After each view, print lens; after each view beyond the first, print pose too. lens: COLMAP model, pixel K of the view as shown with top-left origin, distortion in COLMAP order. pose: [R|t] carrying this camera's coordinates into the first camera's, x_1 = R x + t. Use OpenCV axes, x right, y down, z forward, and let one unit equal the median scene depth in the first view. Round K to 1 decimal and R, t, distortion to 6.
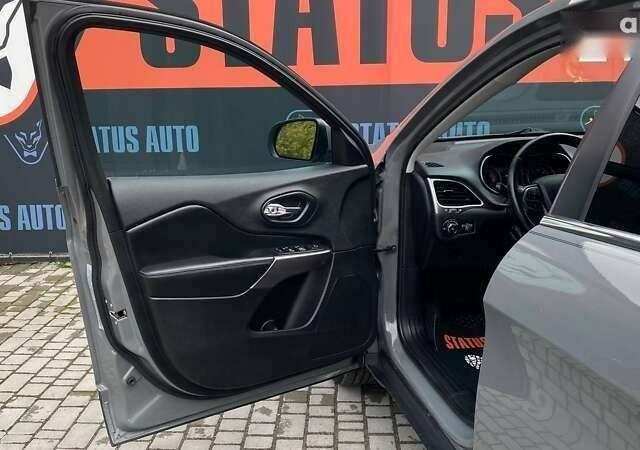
lens RADIAL K [[605.8, 0, 315.8], [0, 605.8, 220.6], [0, 0, 1]] dist [0.068024, -0.122545]
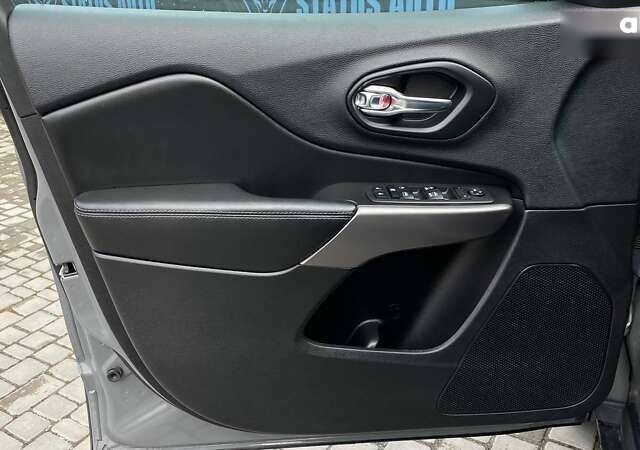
lens RADIAL K [[605.8, 0, 315.8], [0, 605.8, 220.6], [0, 0, 1]] dist [0.068024, -0.122545]
pose [[0.865510, 0.169850, -0.471214, 0.115410], [-0.082654, 0.976285, 0.200088, -0.016992], [0.494025, -0.134231, 0.859024, 0.581080]]
